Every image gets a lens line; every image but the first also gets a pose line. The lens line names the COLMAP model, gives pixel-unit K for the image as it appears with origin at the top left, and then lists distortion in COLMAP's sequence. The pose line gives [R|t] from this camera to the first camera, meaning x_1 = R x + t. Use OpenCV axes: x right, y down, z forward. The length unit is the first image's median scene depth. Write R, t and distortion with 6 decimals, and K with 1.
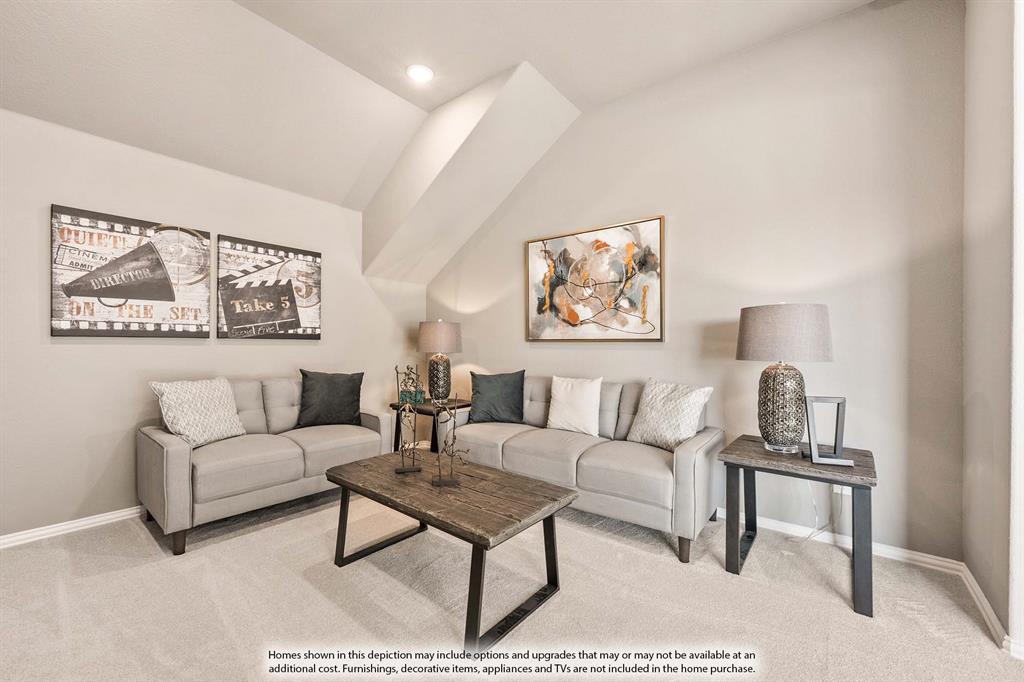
lens RADIAL K [[411.3, 0, 510.4], [0, 411.3, 342.9], [0, 0, 1]] dist [-0.003004, 0.000415]
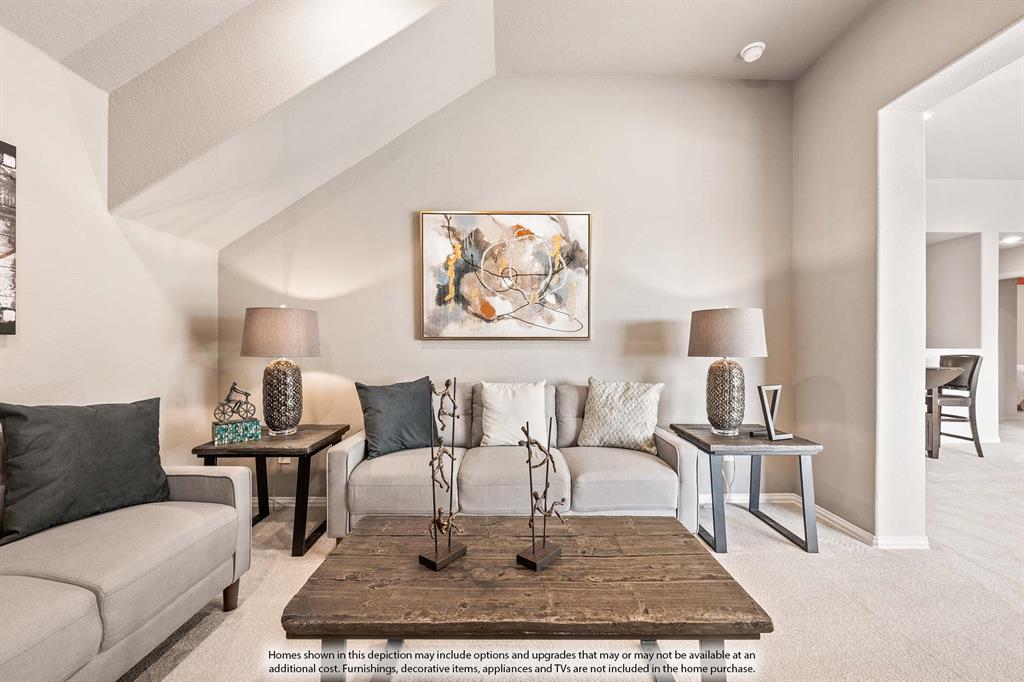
lens RADIAL K [[411.3, 0, 512.2], [0, 411.3, 341.8], [0, 0, 1]] dist [-0.003004, 0.000415]
pose [[0.770572, -0.000421, 0.637353, -0.369522], [0.000662, 1.000000, -0.000140, 0.000898], [-0.637353, 0.000530, 0.770572, 0.329832]]
